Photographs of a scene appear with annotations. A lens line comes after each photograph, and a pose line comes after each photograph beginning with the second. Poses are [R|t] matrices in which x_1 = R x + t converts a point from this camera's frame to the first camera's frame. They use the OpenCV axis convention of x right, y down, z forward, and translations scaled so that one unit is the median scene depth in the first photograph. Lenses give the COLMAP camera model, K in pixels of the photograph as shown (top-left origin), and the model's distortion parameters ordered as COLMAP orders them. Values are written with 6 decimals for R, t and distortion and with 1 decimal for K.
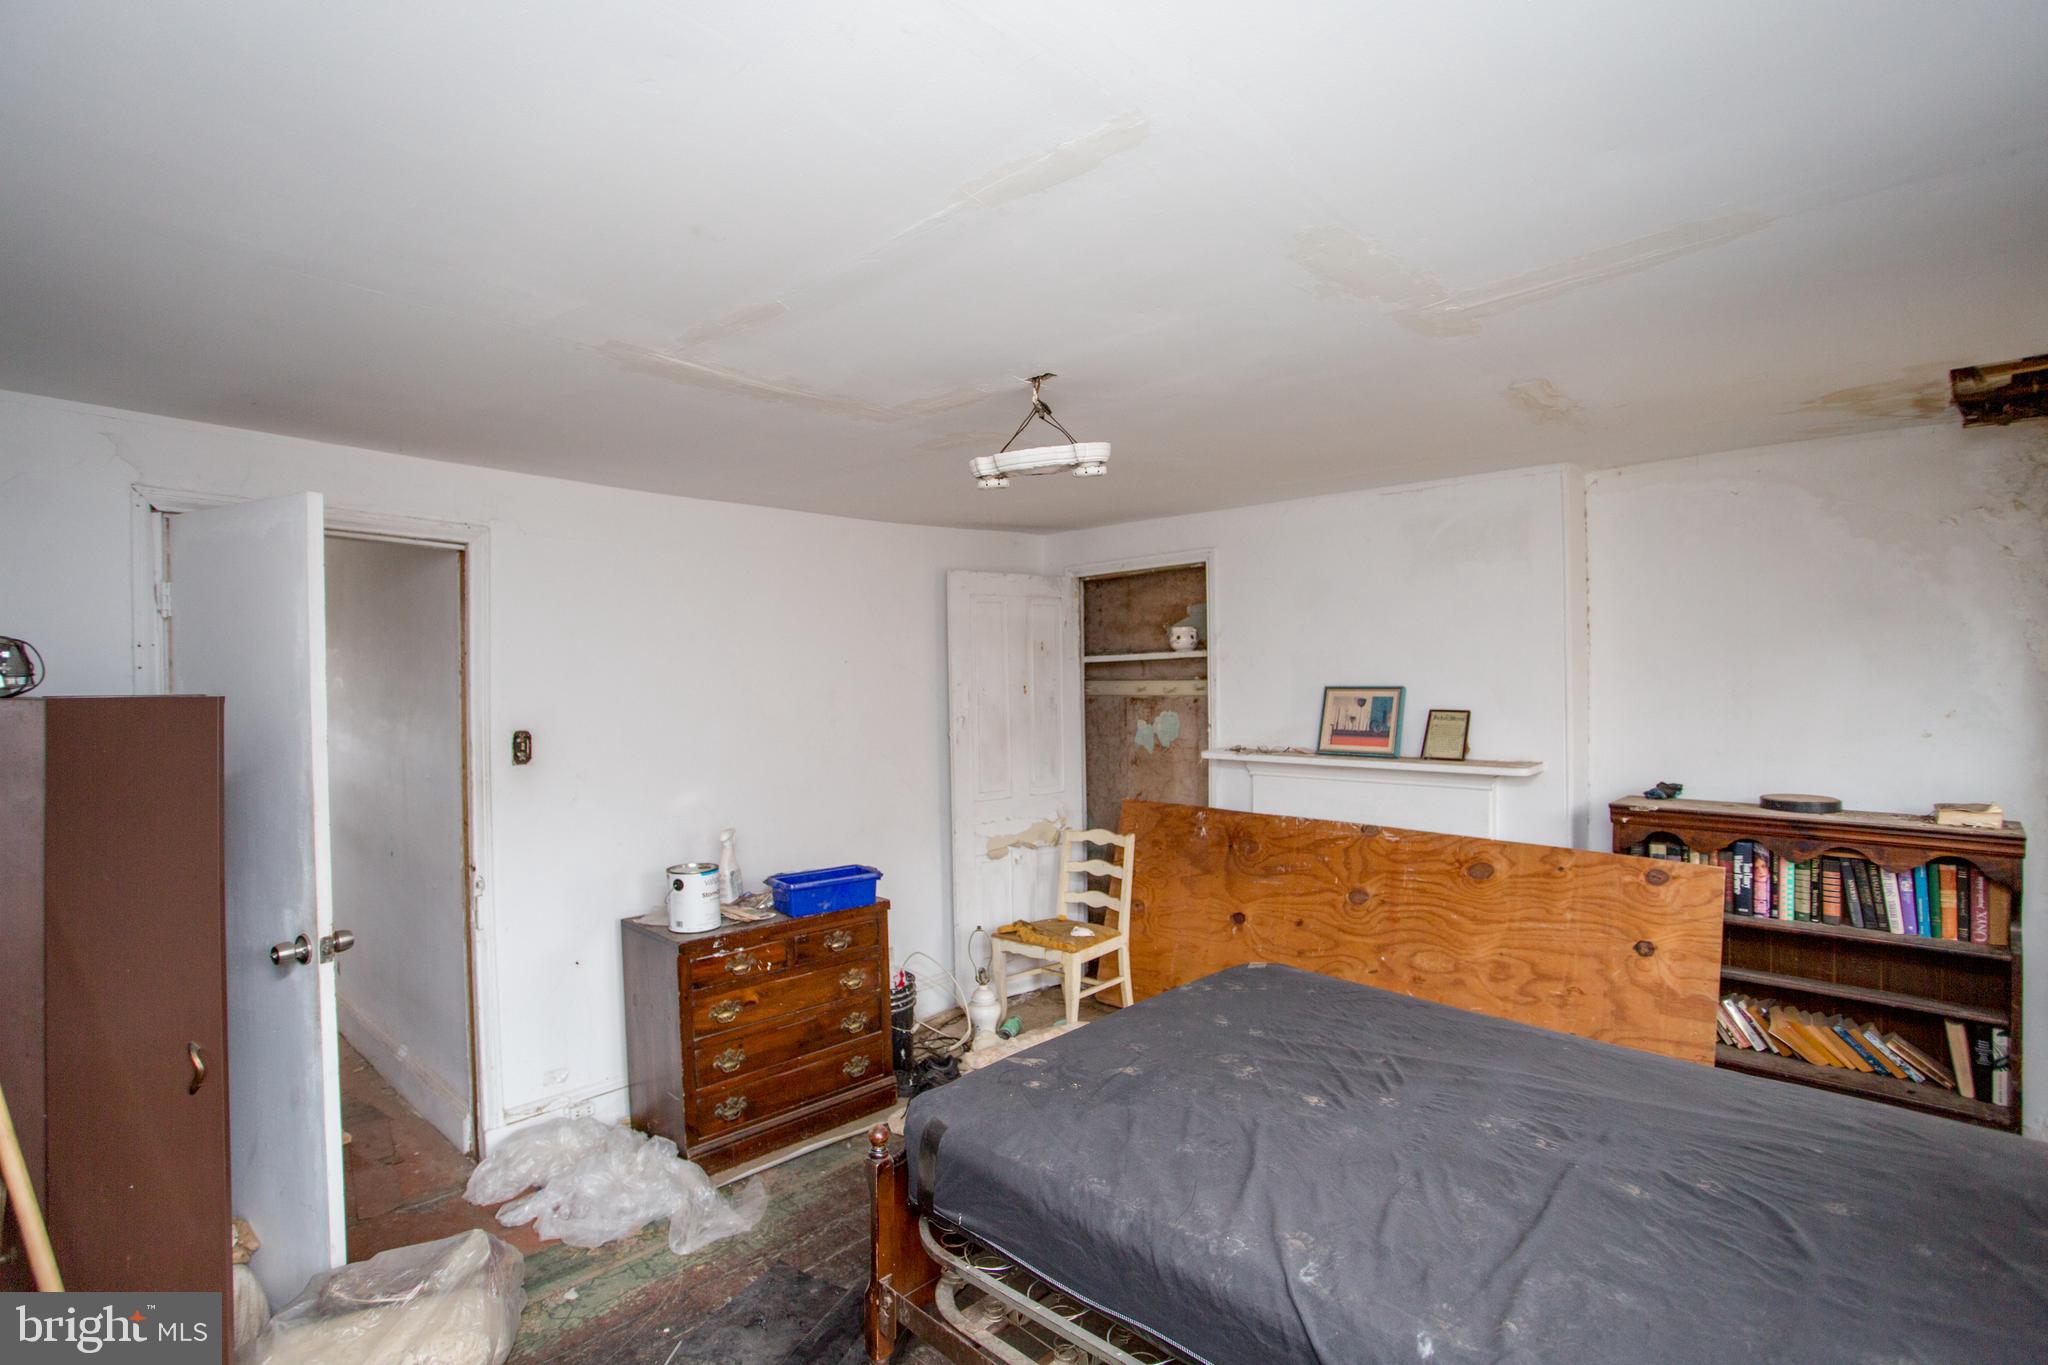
lens RADIAL K [[990.2, 0, 1022.4], [0, 990.2, 675.0], [0, 0, 1]] dist [-0.080885, 0.038435]
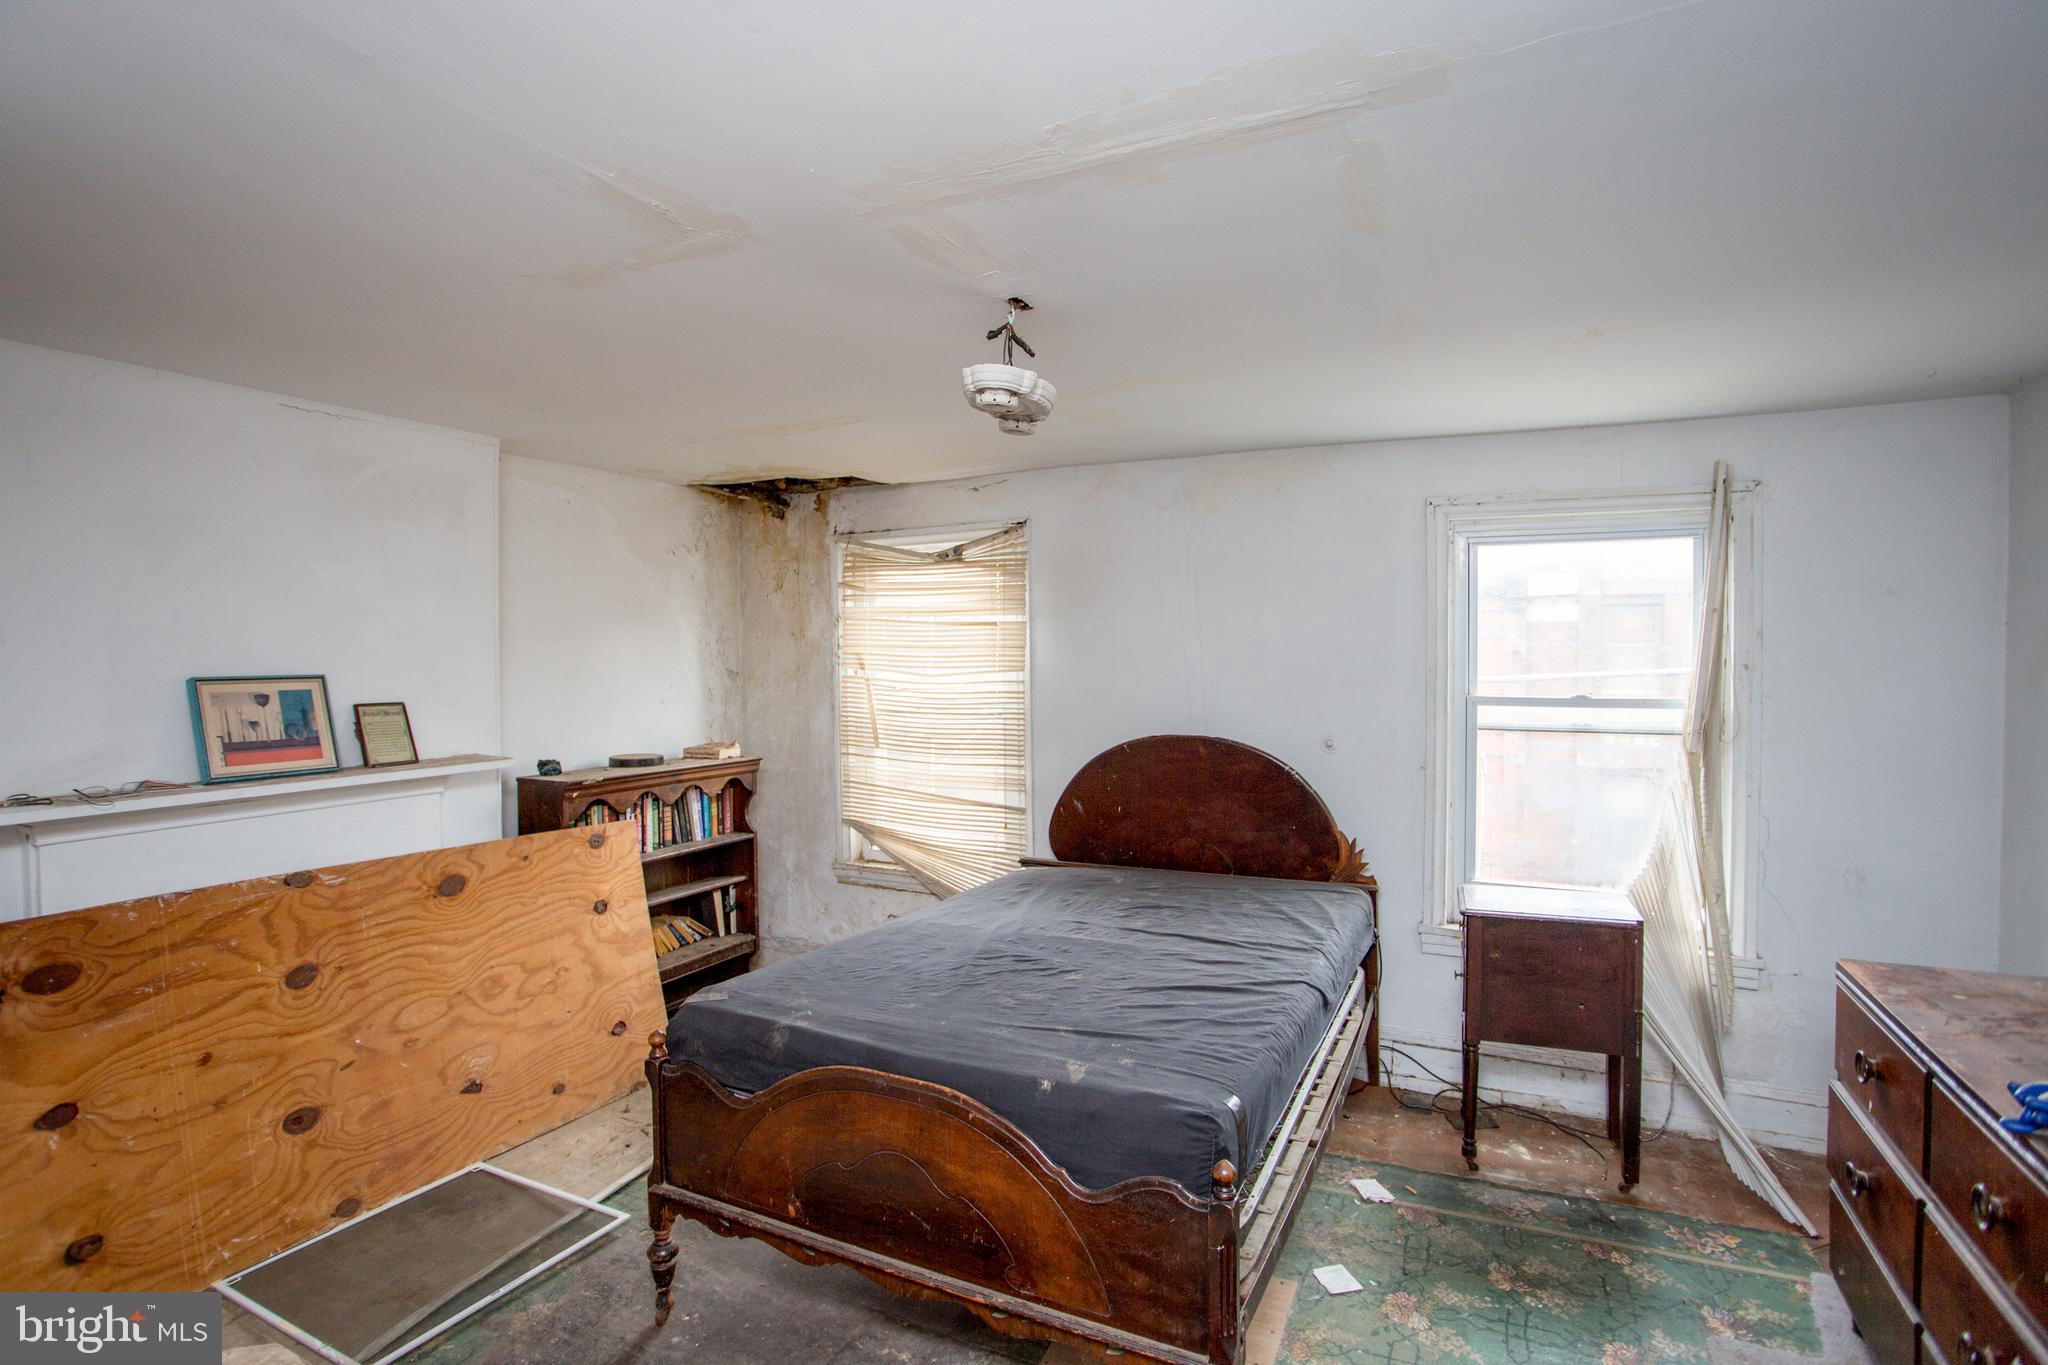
lens RADIAL K [[990.2, 0, 1022.4], [0, 990.2, 675.0], [0, 0, 1]] dist [-0.080885, 0.038435]
pose [[-0.288228, -0.008296, 0.957526, -0.463884], [0.011608, 0.999859, 0.012157, 0.009012], [-0.957492, 0.014619, -0.288091, 0.710965]]
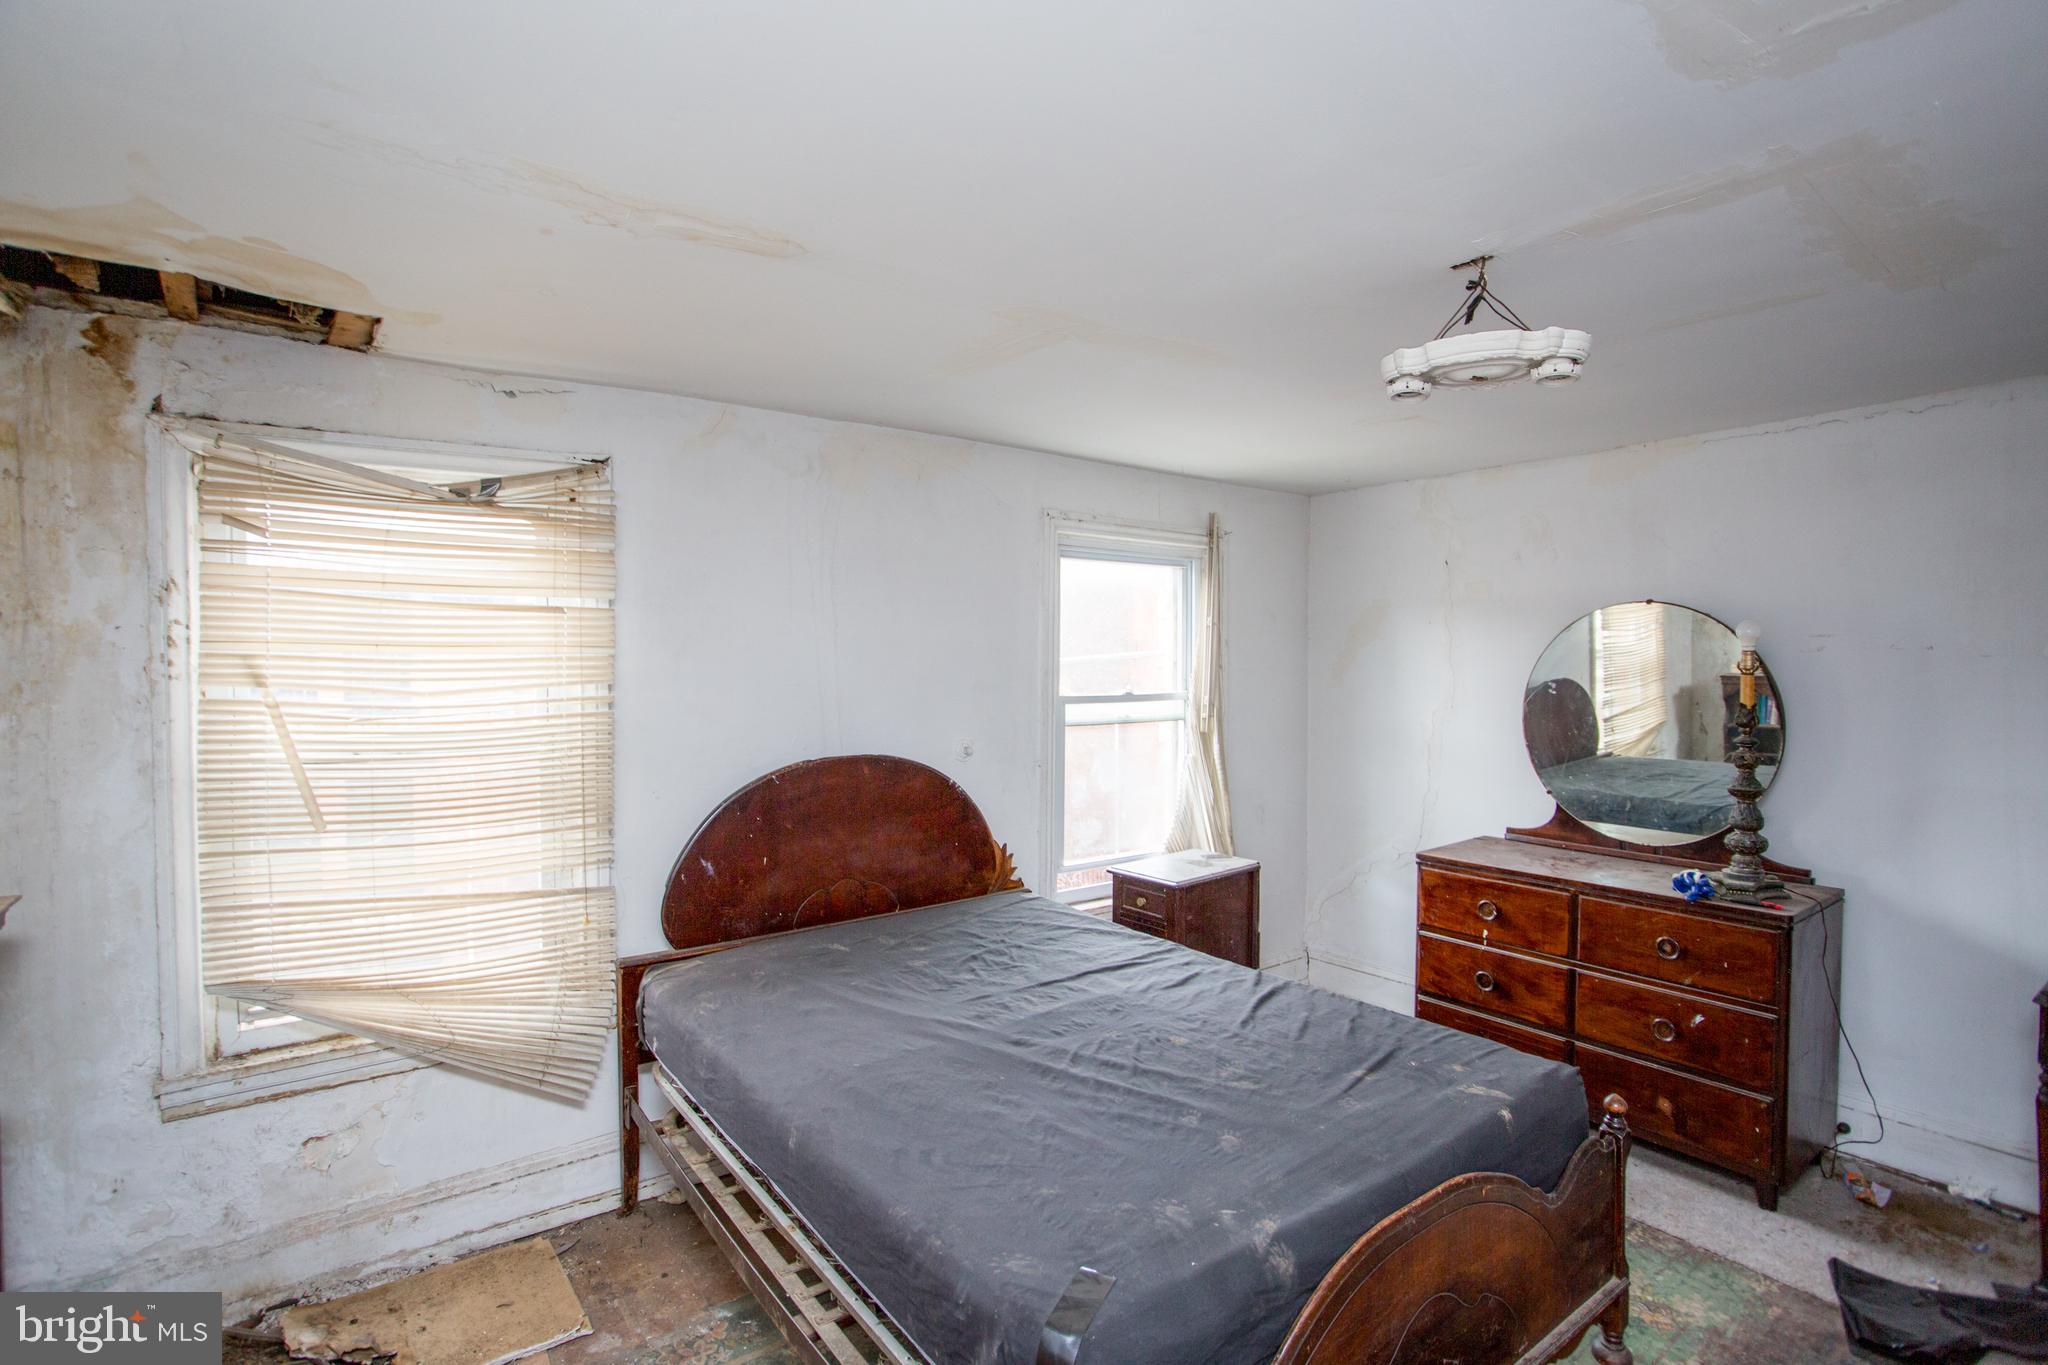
lens RADIAL K [[990.2, 0, 1022.4], [0, 990.2, 675.0], [0, 0, 1]] dist [-0.080885, 0.038435]
pose [[-0.982115, 0.011721, 0.187915, 0.127169], [0.015517, 0.999704, 0.018738, 0.003835], [-0.187640, 0.021318, -0.982007, 1.035440]]
